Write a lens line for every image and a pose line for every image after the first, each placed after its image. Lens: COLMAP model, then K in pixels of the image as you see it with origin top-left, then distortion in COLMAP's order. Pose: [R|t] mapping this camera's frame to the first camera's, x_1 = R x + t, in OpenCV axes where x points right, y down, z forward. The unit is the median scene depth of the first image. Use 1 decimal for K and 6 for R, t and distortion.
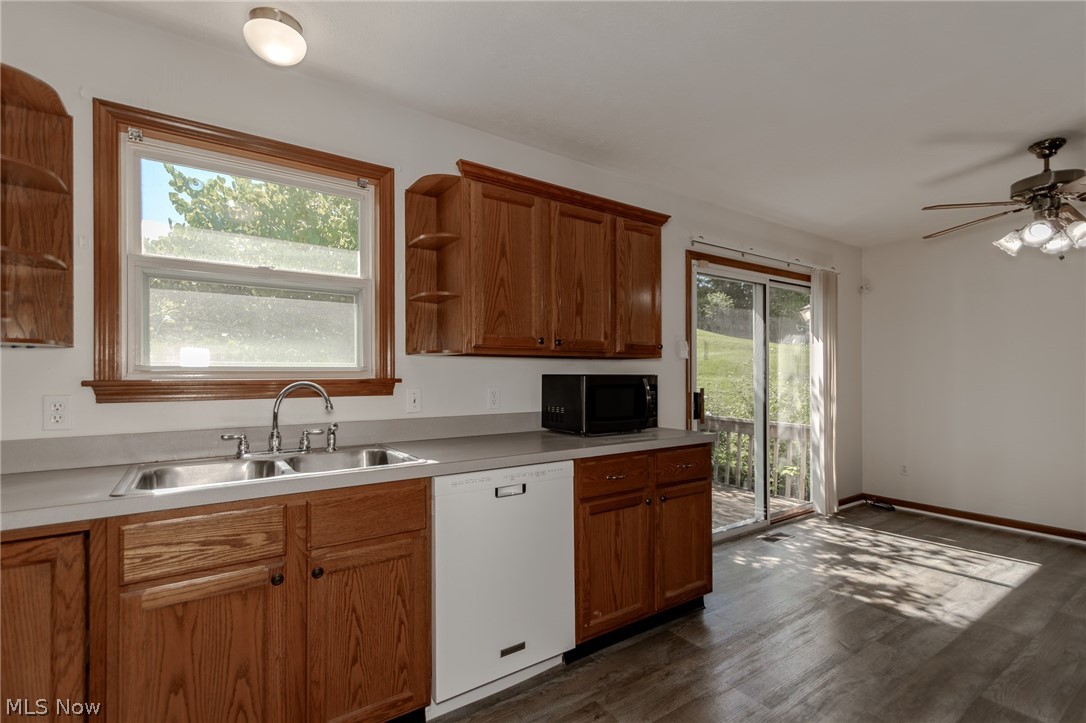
lens RADIAL K [[506.6, 0, 538.3], [0, 506.6, 368.9], [0, 0, 1]] dist [0.009884, -0.002742]
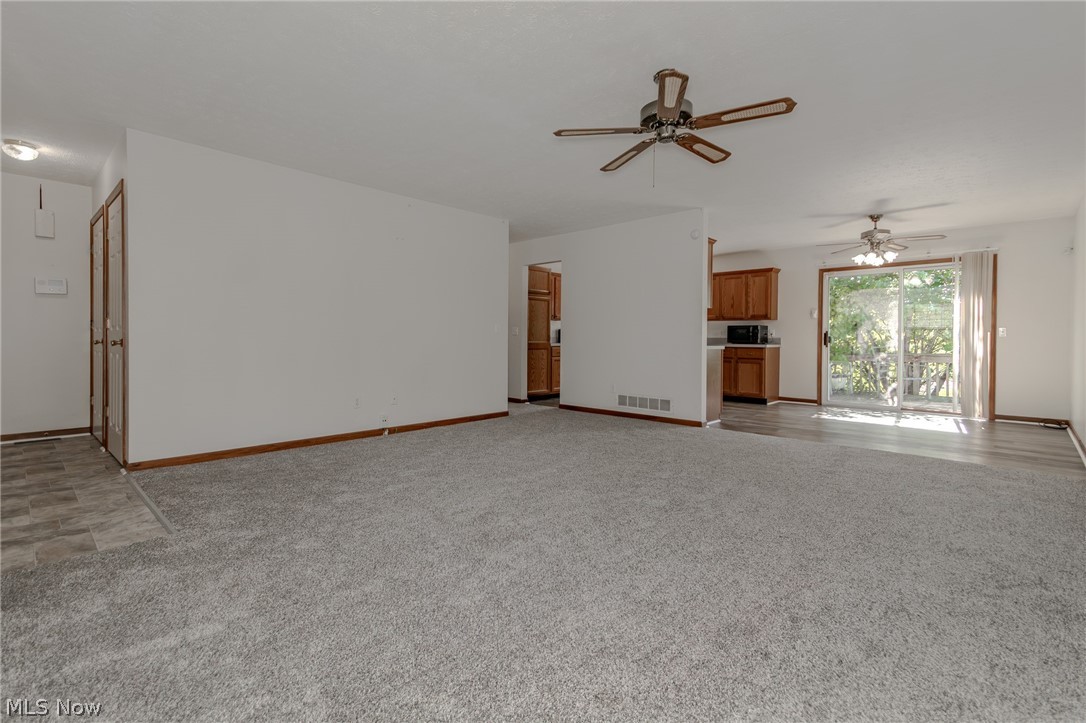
lens RADIAL K [[506.6, 0, 509.8], [0, 506.6, 339.6], [0, 0, 1]] dist [0.009884, -0.002742]
pose [[0.167741, 0.004408, -0.985821, 2.759053], [0.012784, 0.999896, 0.006646, 0.054795], [0.985748, -0.013717, 0.167667, -0.890686]]
